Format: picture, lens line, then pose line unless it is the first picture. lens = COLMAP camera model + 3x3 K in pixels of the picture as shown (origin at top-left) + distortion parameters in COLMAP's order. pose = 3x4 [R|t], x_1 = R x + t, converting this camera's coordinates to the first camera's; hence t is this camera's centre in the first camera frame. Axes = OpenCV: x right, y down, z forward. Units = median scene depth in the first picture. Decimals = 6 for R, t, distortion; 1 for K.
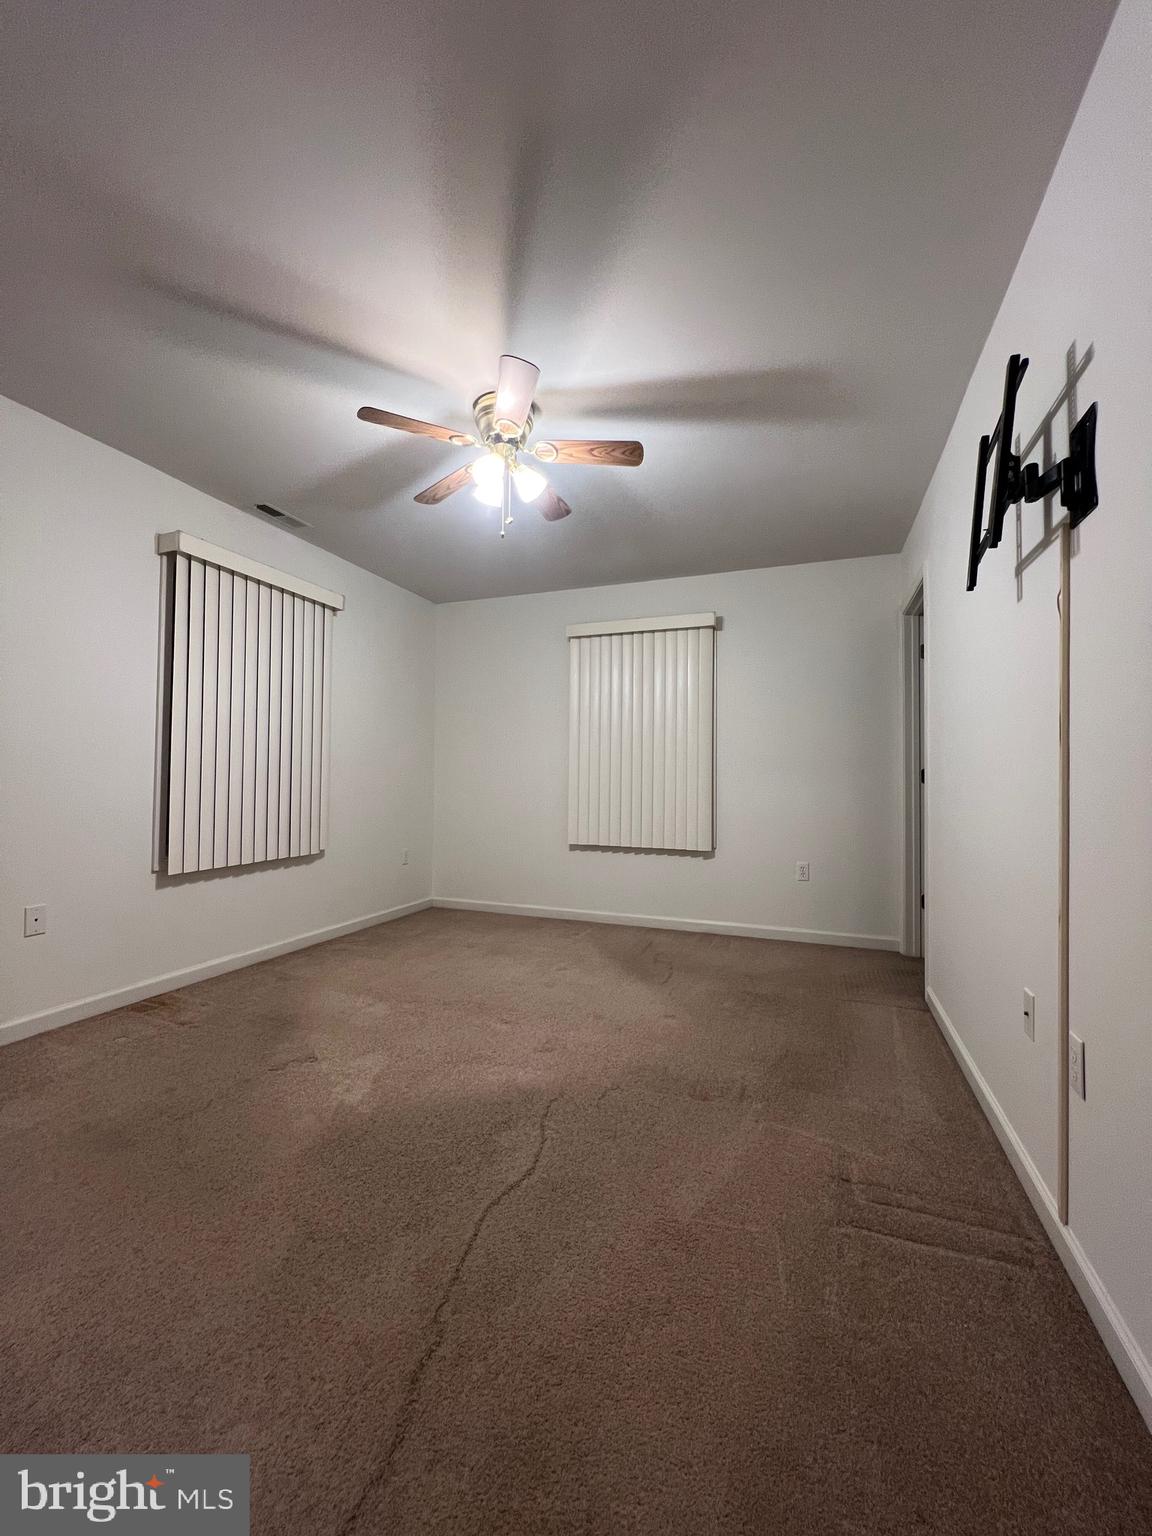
lens RADIAL K [[613.0, 0, 580.6], [0, 613.0, 769.3], [0, 0, 1]] dist [0.000604, -0.000192]
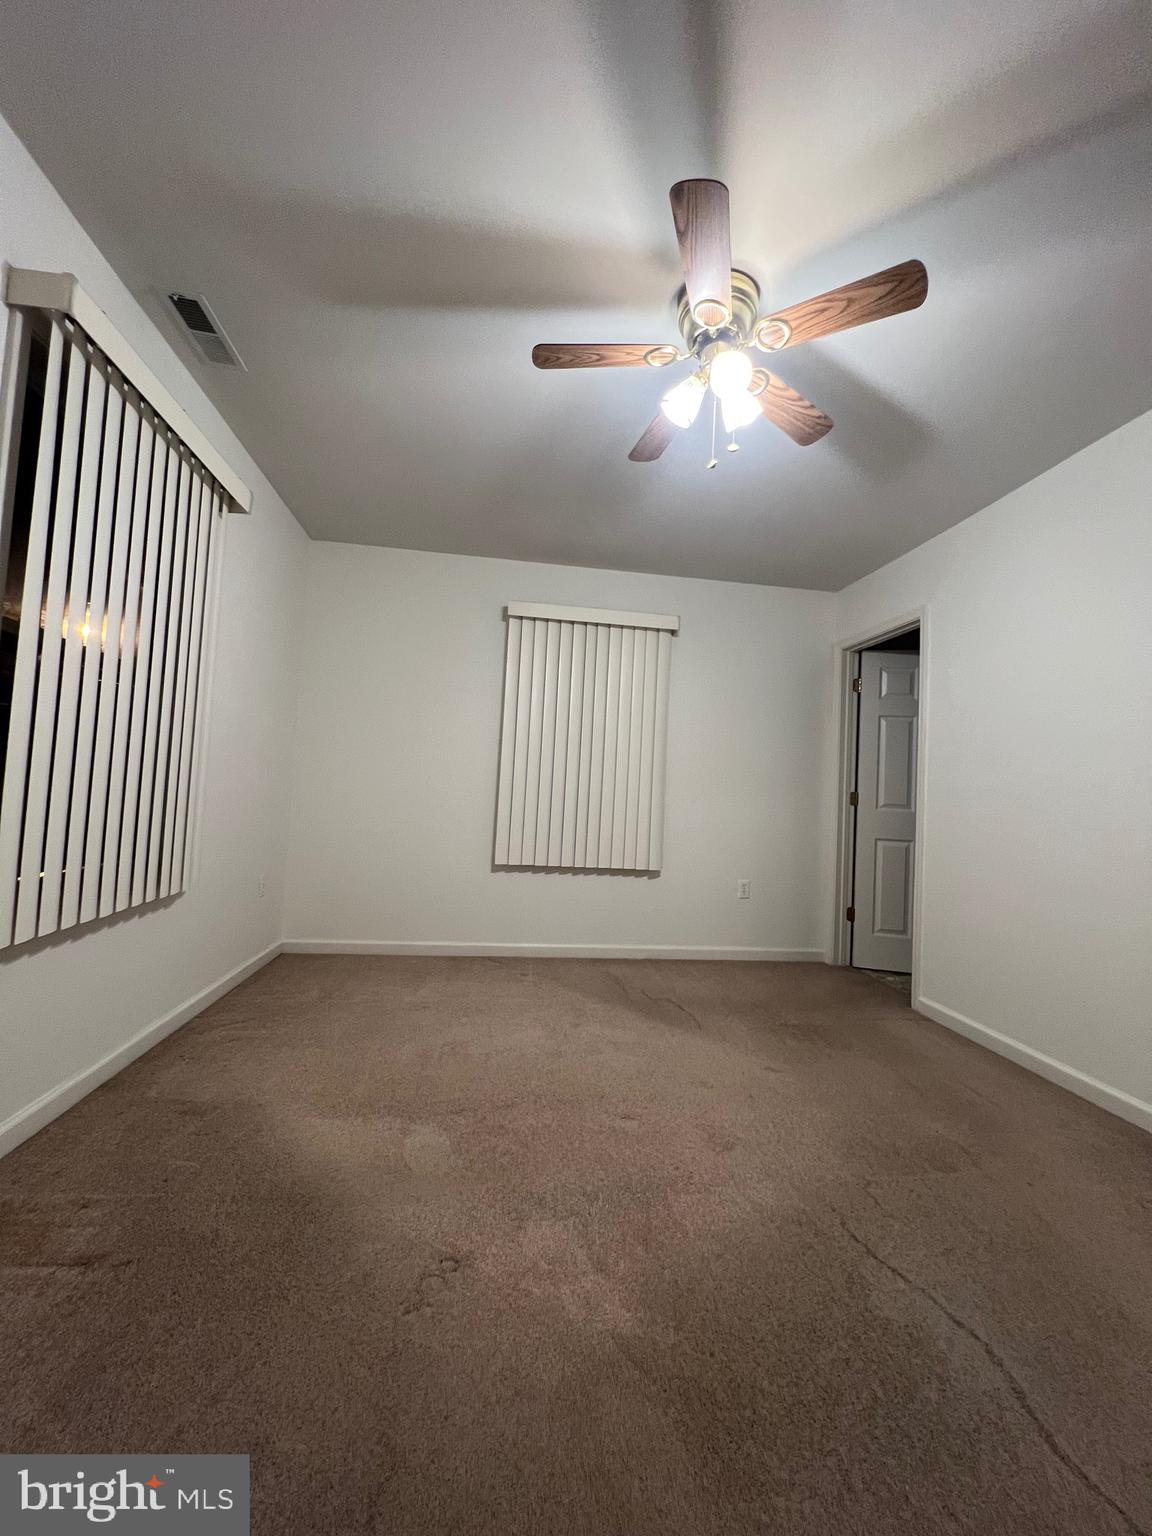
lens RADIAL K [[613.0, 0, 573.9], [0, 613.0, 763.8], [0, 0, 1]] dist [0.000604, -0.000192]
pose [[0.877684, 0.062512, 0.475145, -0.424305], [-0.052116, 0.998026, -0.035037, 0.014361], [-0.476398, 0.005989, 0.879209, 0.292166]]
